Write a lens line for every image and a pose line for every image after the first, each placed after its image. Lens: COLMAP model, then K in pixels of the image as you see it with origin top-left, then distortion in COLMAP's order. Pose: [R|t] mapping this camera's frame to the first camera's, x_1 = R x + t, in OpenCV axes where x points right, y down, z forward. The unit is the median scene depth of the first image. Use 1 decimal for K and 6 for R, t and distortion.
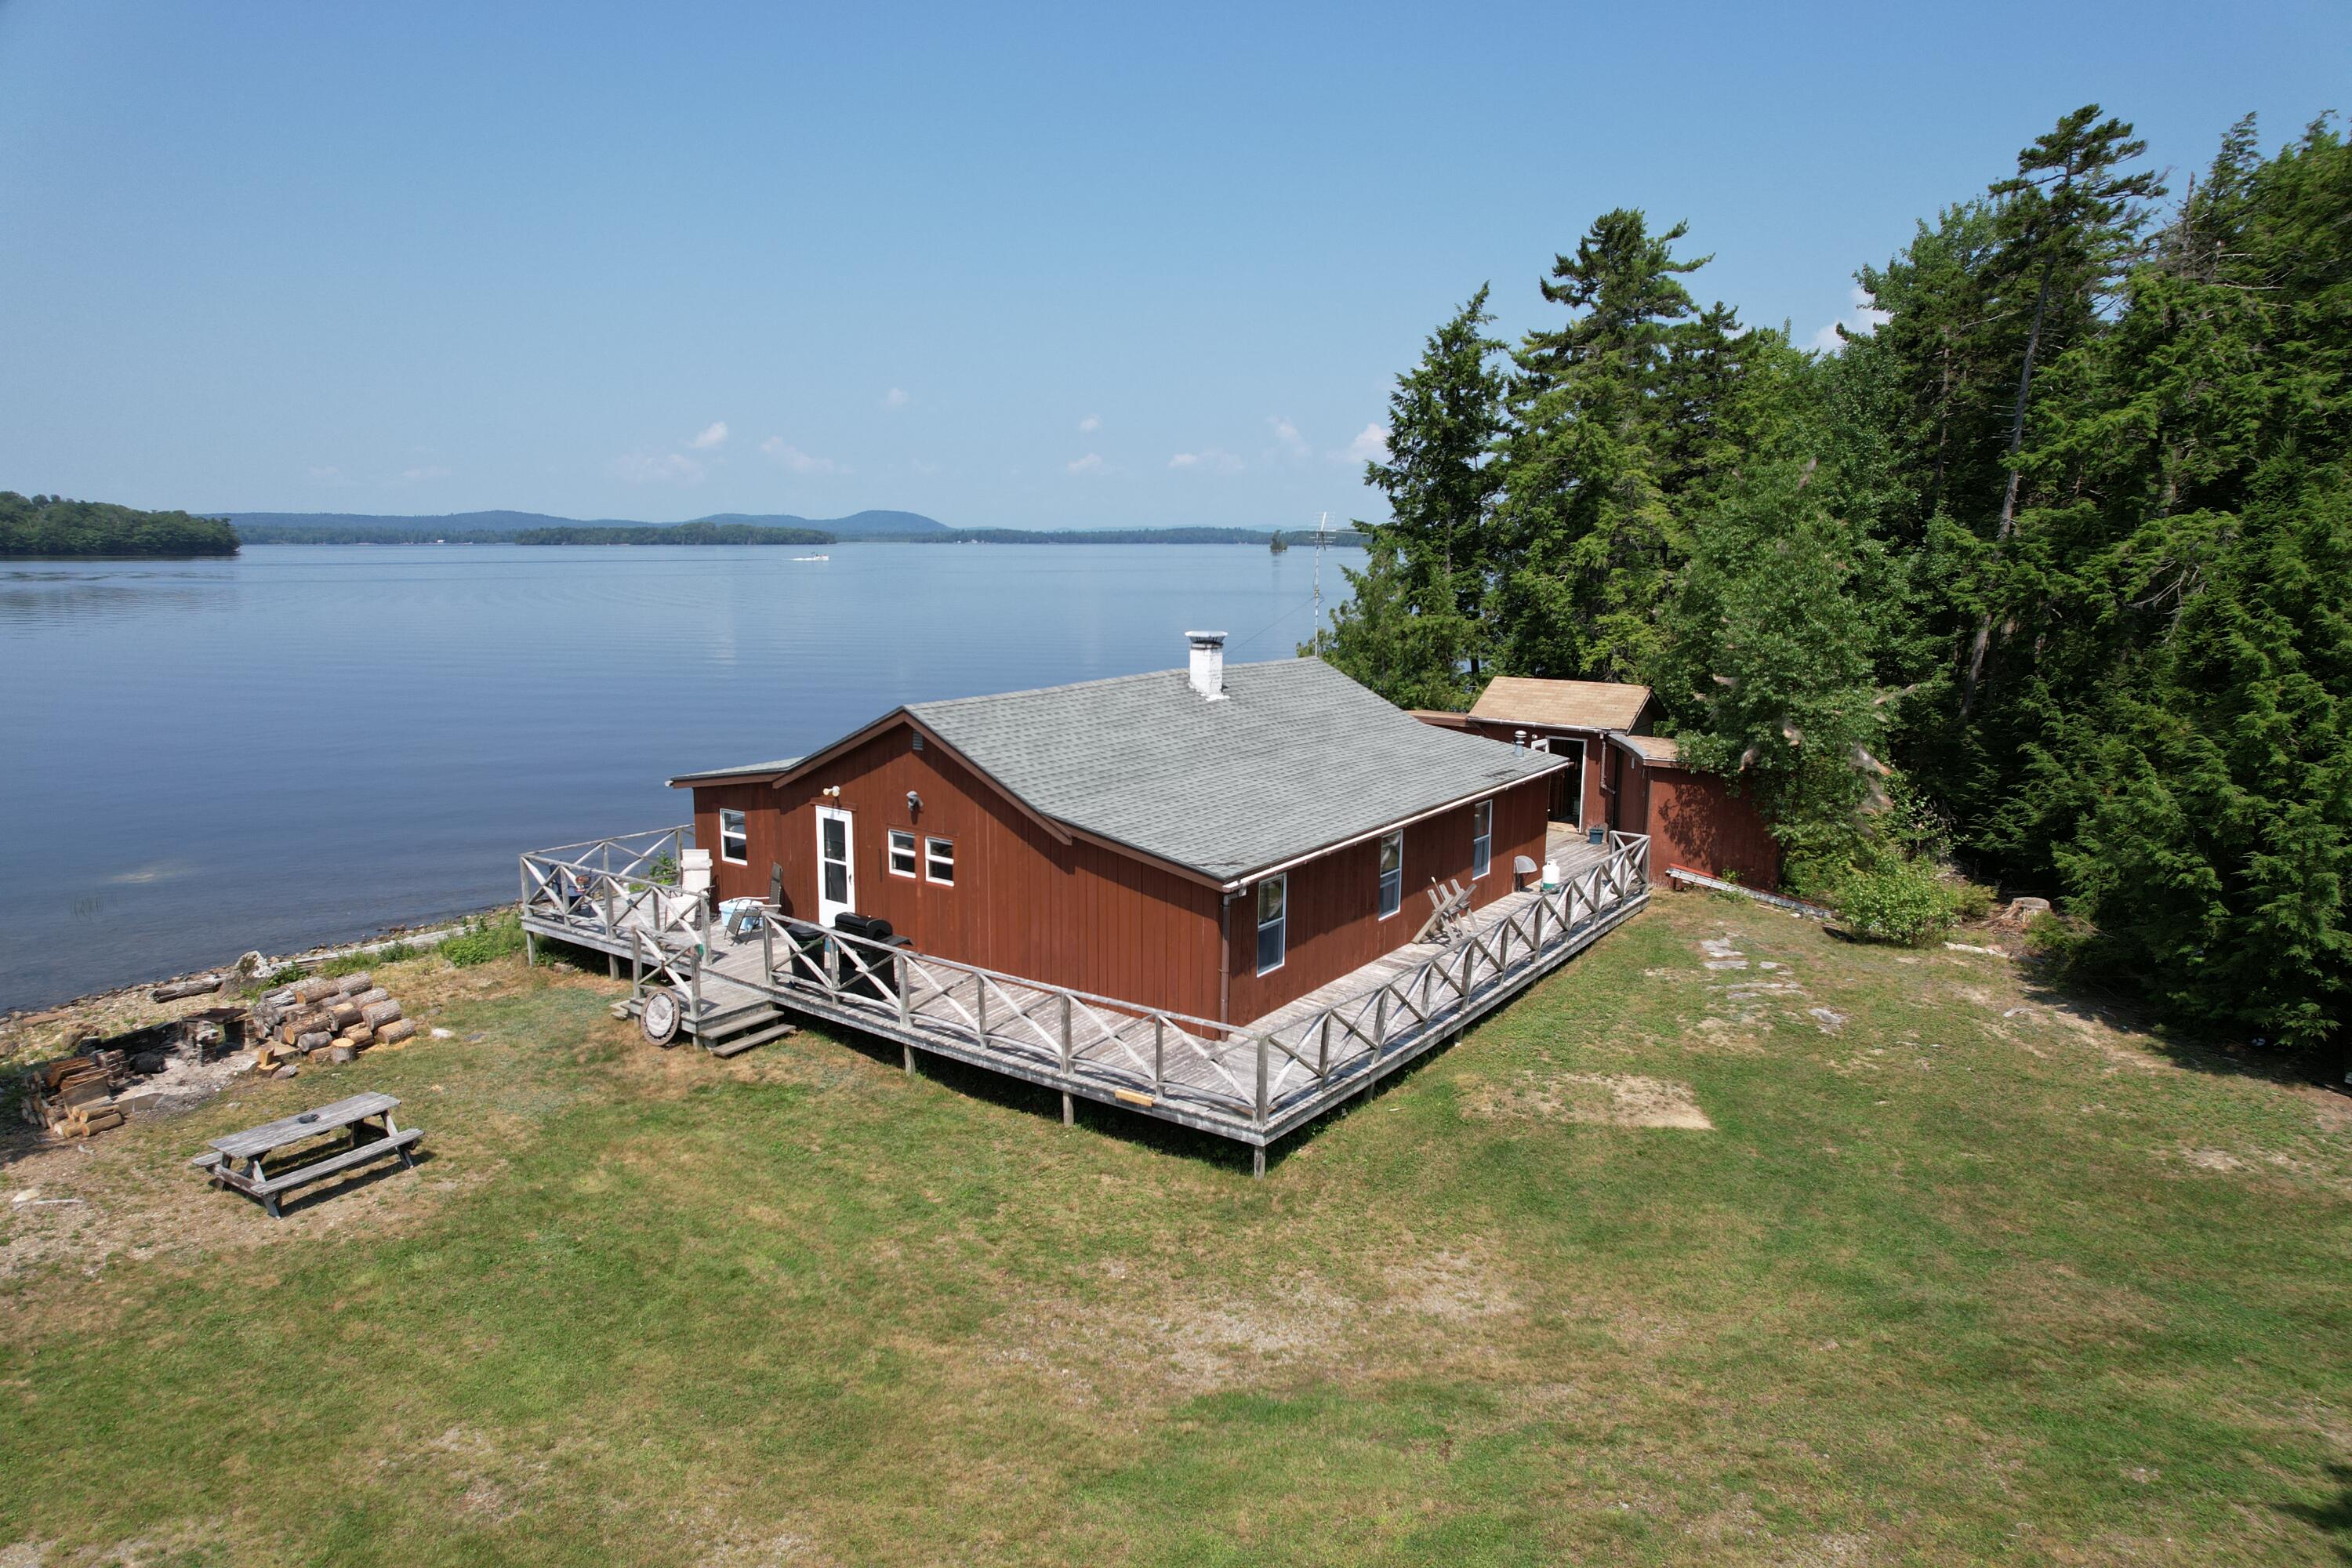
lens RADIAL K [[1502.1, 0, 1183.2], [0, 1502.1, 793.1], [0, 0, 1]] dist [-0.077448, 0.070208]
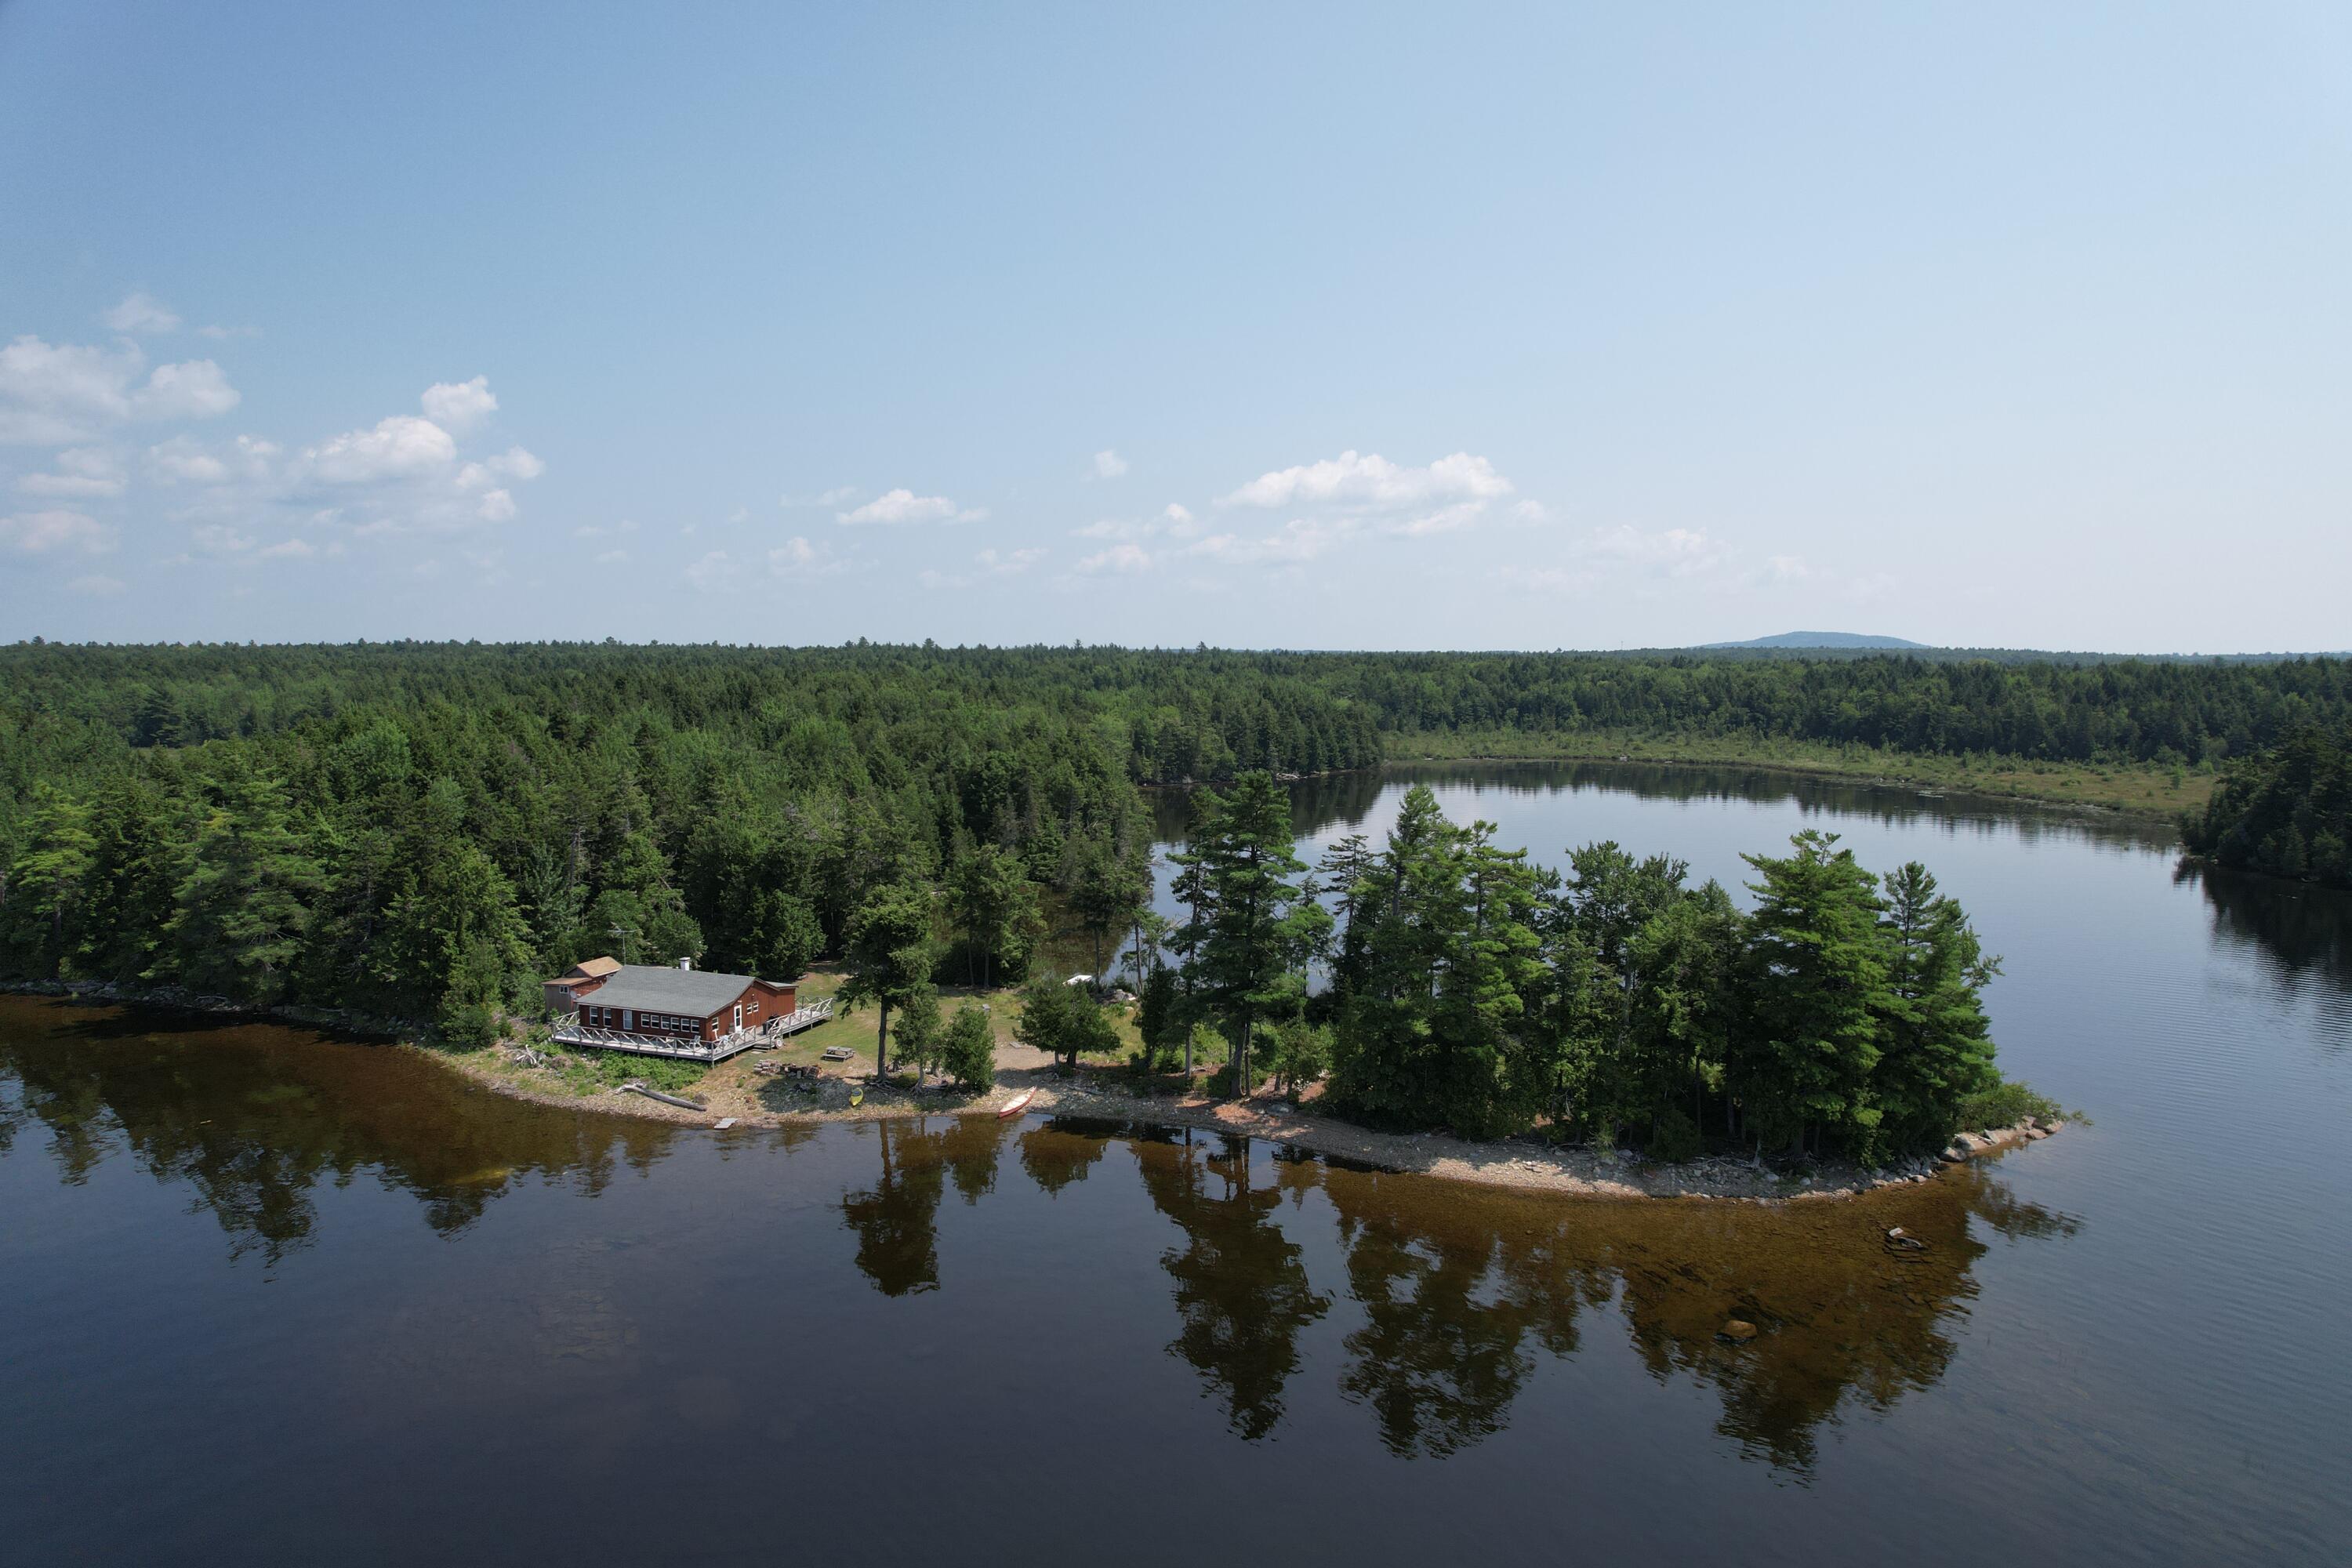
lens RADIAL K [[1502.1, 0, 1179.2], [0, 1502.1, 797.8], [0, 0, 1]] dist [-0.077448, 0.070208]
pose [[-0.267369, -0.099090, 0.958486, -5.242511], [0.157603, 0.976807, 0.144948, -1.133508], [-0.950618, 0.189815, -0.245551, 0.749089]]
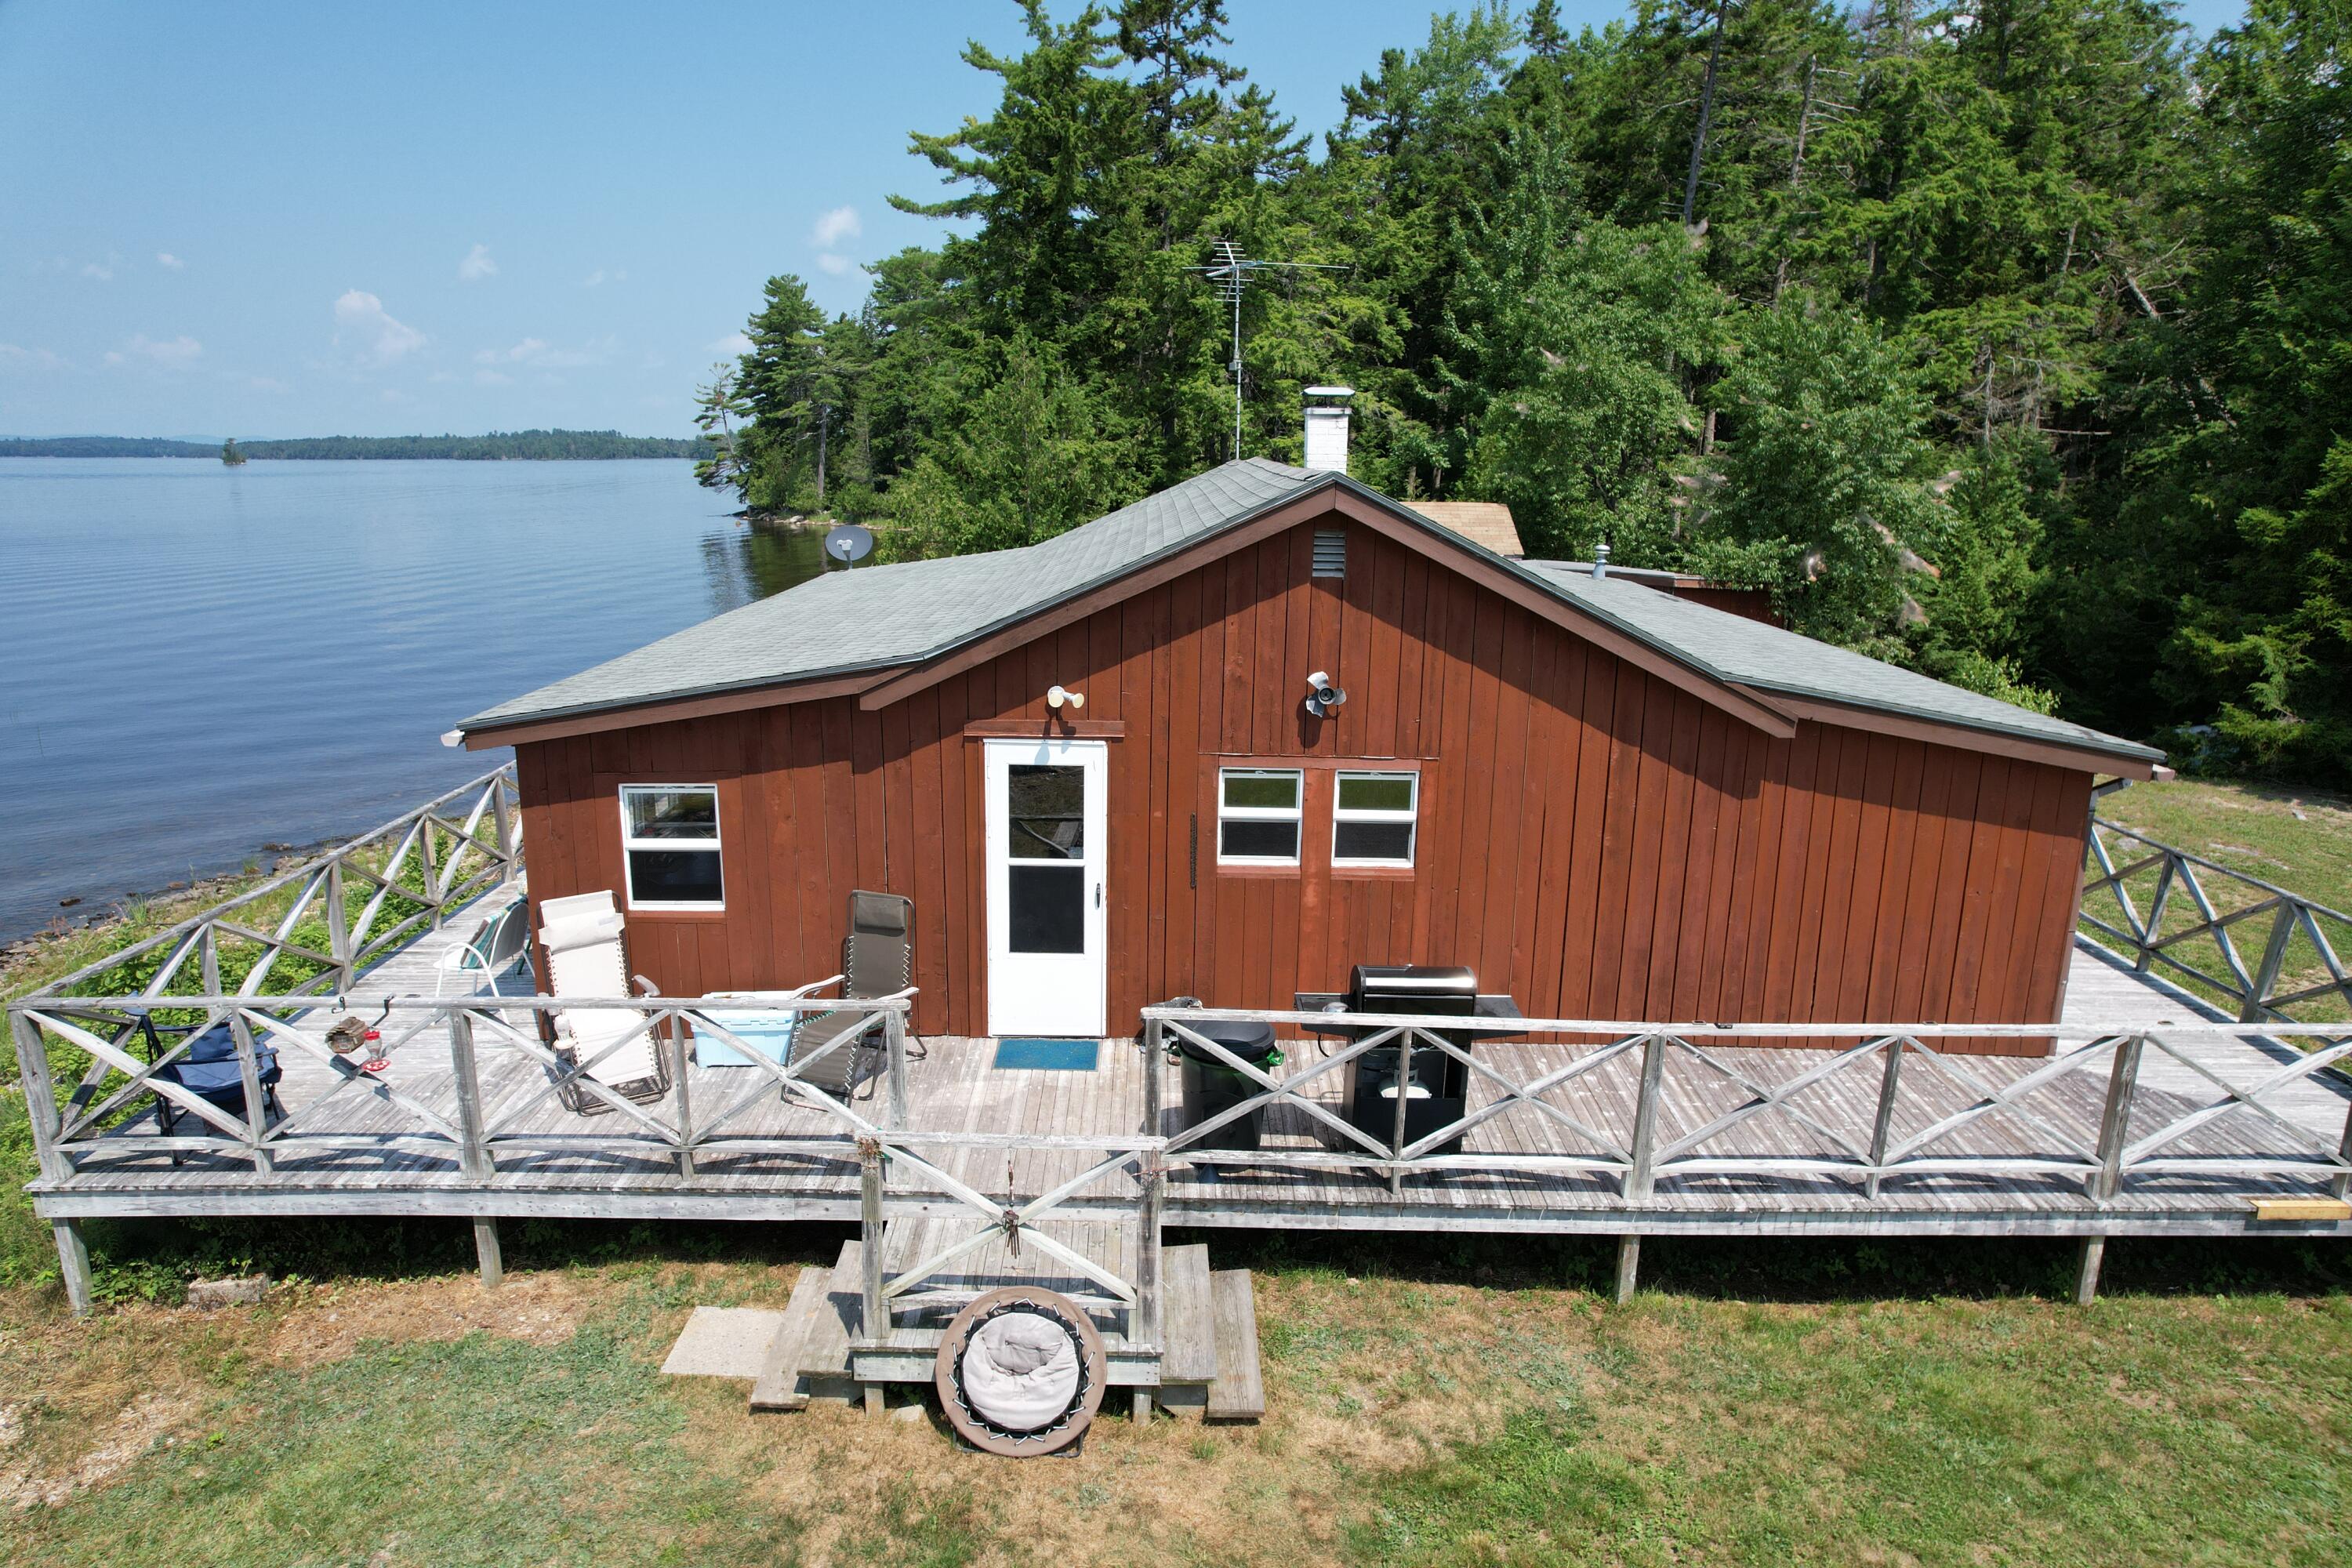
lens RADIAL K [[1502.1, 0, 1178.6], [0, 1502.1, 797.9], [0, 0, 1]] dist [-0.077448, 0.070208]
pose [[0.808277, -0.134899, 0.573141, -0.474791], [0.098529, 0.990664, 0.094219, -0.010308], [-0.580500, -0.019684, 0.814022, 0.662597]]
